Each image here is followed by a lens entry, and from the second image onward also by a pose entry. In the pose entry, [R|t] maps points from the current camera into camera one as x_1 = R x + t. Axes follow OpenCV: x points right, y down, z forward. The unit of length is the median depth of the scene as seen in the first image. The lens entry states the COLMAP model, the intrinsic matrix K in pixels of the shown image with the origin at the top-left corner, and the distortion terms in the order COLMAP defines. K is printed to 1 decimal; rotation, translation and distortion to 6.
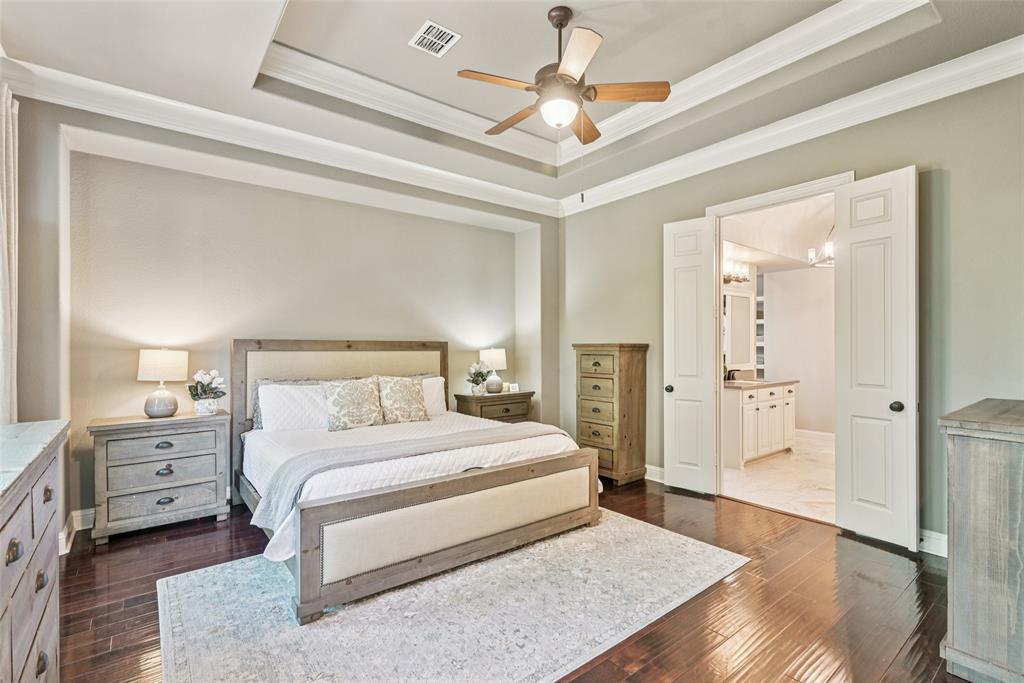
lens RADIAL K [[470.5, 0, 517.0], [0, 470.5, 343.5], [0, 0, 1]] dist [0.000582, -0.000194]
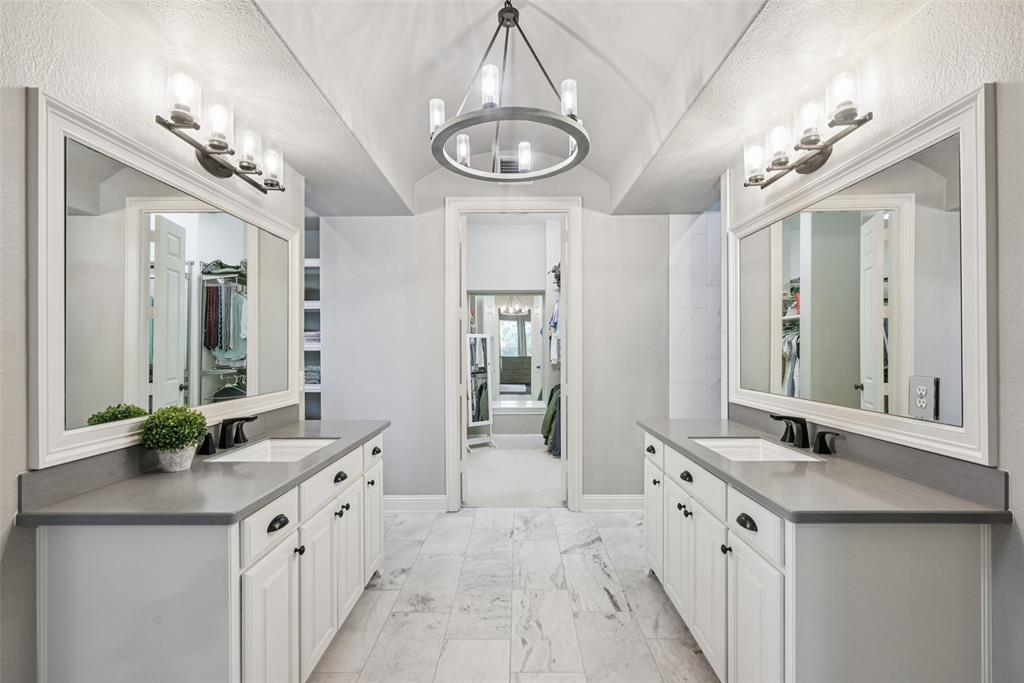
lens RADIAL K [[439.6, 0, 516.0], [0, 439.6, 342.9], [0, 0, 1]] dist [0.000135, -0.000059]
pose [[0.620116, -0.001487, 0.784508, 0.269124], [0.005933, 0.999978, -0.002794, -0.000694], [-0.784487, 0.006387, 0.620112, 0.510550]]
